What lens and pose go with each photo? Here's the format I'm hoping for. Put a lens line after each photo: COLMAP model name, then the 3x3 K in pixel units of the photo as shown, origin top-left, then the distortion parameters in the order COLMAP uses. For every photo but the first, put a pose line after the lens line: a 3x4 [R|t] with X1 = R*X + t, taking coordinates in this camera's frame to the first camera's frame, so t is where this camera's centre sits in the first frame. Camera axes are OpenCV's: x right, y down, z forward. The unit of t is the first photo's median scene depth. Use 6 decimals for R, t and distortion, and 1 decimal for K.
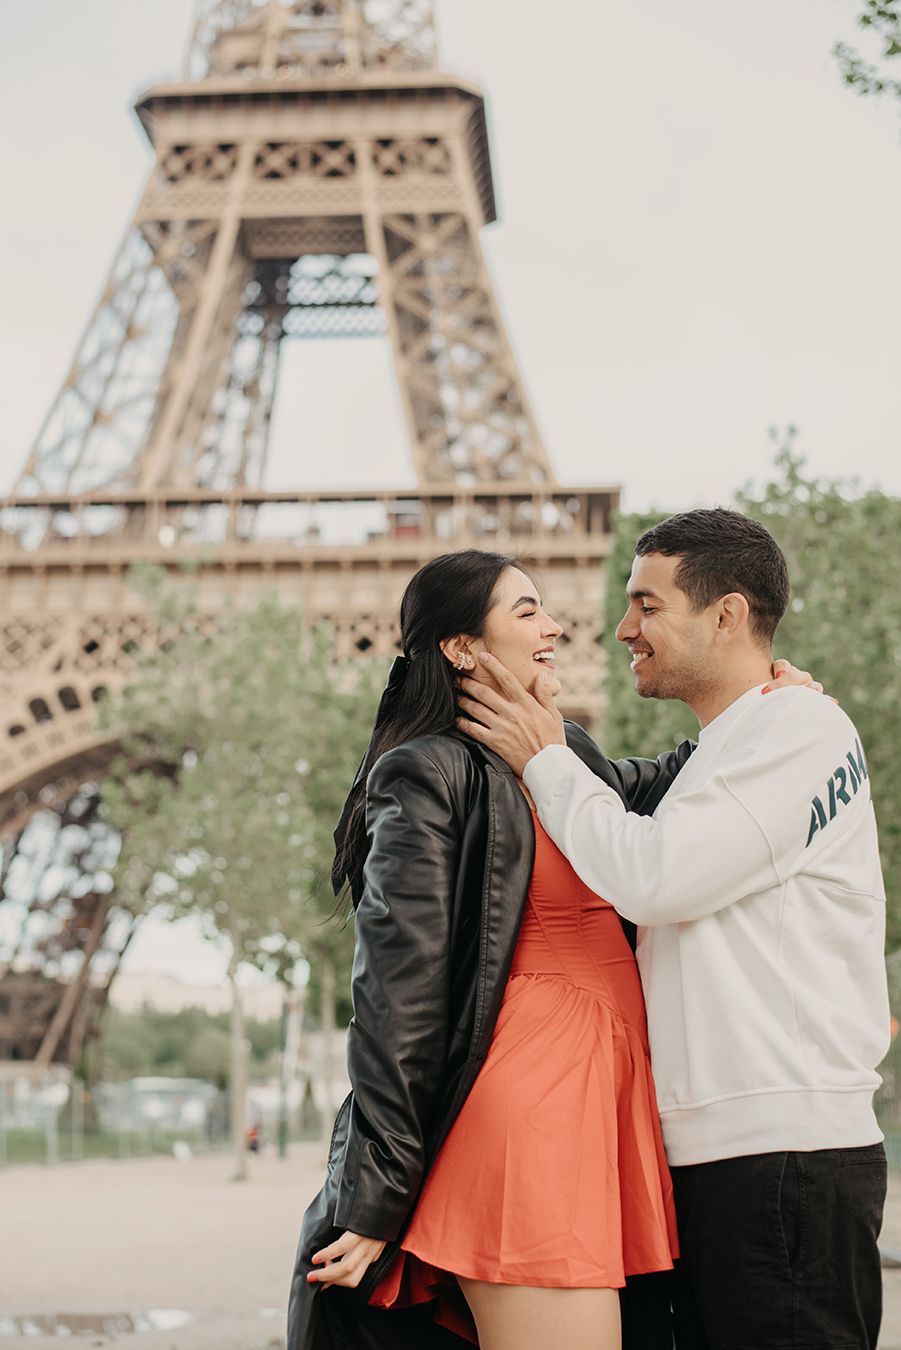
lens RADIAL K [[1946.0, 0, 450.2], [0, 1946.0, 709.1], [0, 0, 1]] dist [-0.095582, 0.000000]
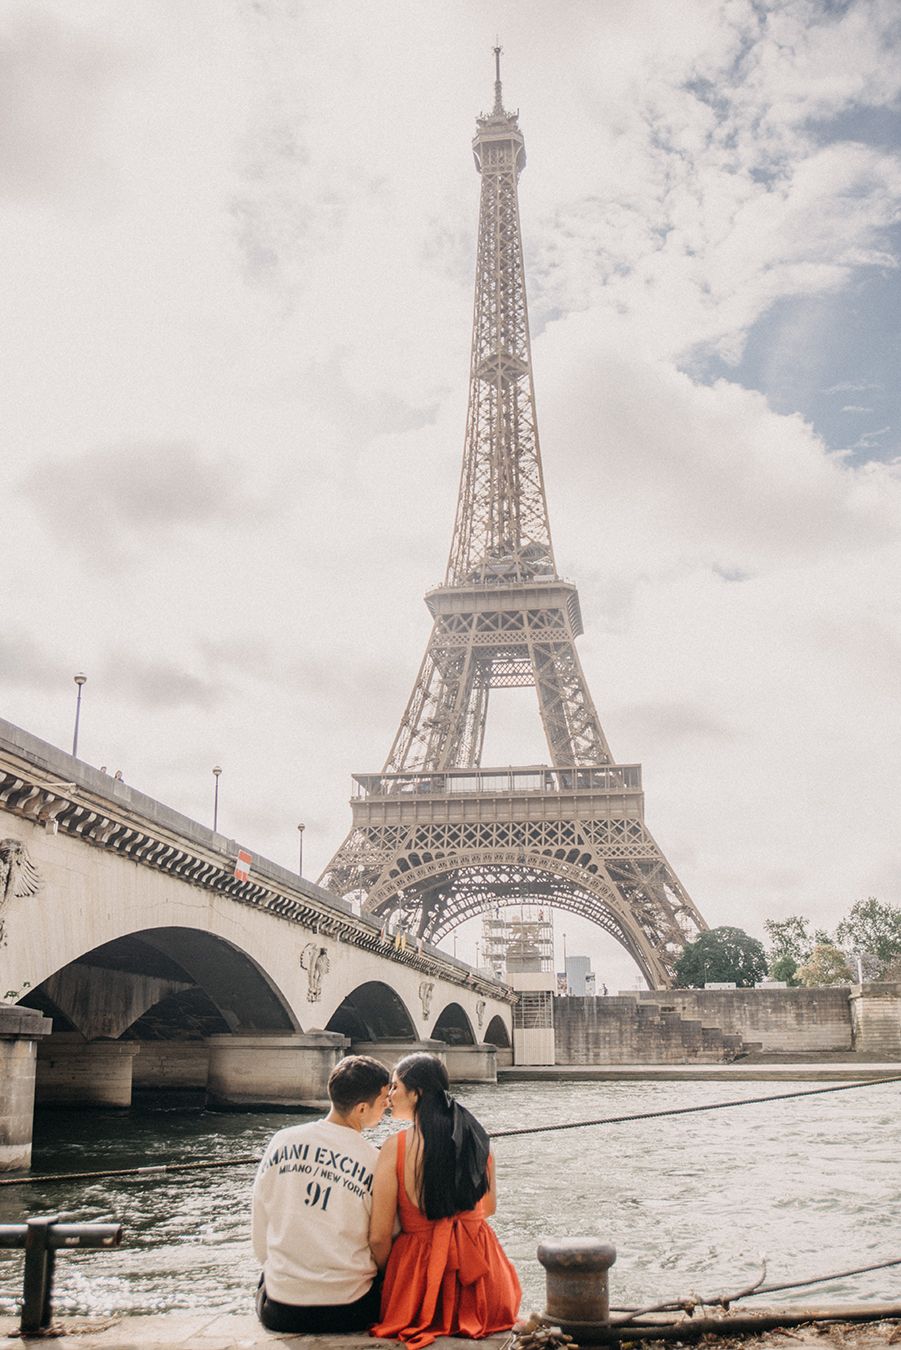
lens RADIAL K [[1203.6, 0, 452.0], [0, 1203.6, 669.3], [0, 0, 1]] dist [-0.056387, -0.032002]
pose [[0.996275, -0.032390, -0.079921, -0.018734], [0.022551, 0.992387, -0.121075, -0.050849], [0.083234, 0.118822, 0.989421, -0.446549]]
